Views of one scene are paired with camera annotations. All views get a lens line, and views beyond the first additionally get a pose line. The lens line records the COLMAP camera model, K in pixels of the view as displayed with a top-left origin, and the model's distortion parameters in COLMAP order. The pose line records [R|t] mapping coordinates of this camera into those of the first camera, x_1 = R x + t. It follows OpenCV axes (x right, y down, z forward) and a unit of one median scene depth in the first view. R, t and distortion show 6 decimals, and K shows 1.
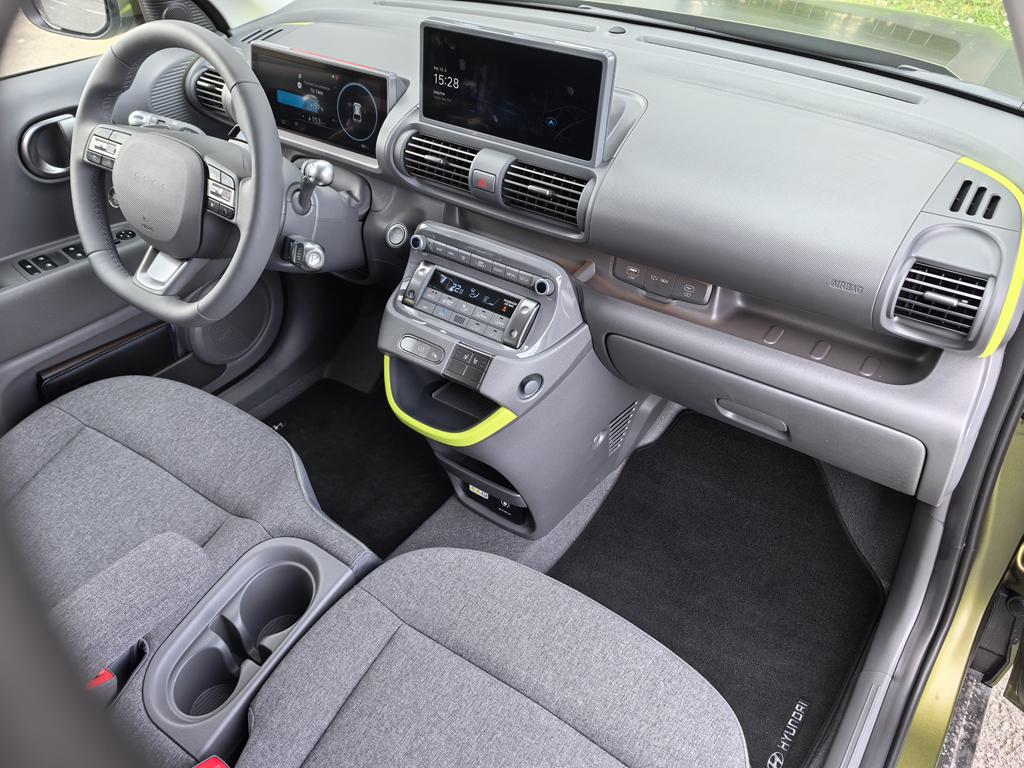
lens RADIAL K [[836.1, 0, 512.0], [0, 836.1, 384.0], [0, 0, 1]] dist [0.046496, 0.004202]
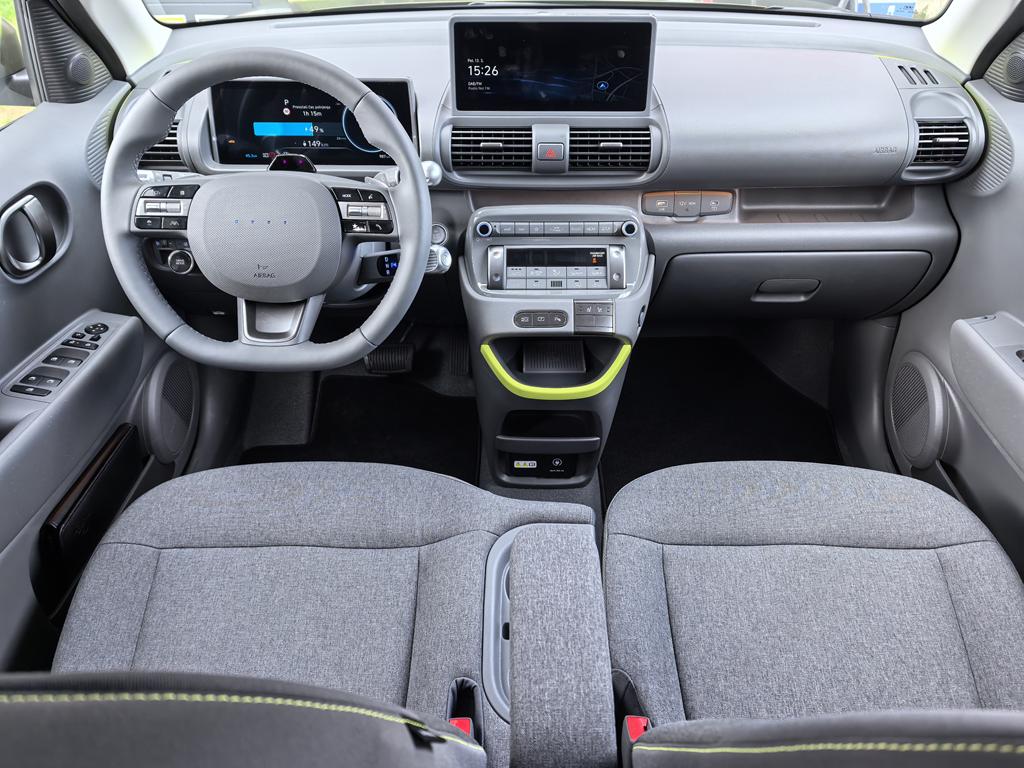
lens RADIAL K [[837.6, 0, 502.9], [0, 837.6, 387.9], [0, 0, 1]] dist [0.026810, 0.003846]
pose [[0.814689, -0.326294, 0.479389, -0.693412], [0.345347, 0.937092, 0.050934, -0.030861], [-0.465851, 0.124060, 0.876123, 0.109833]]
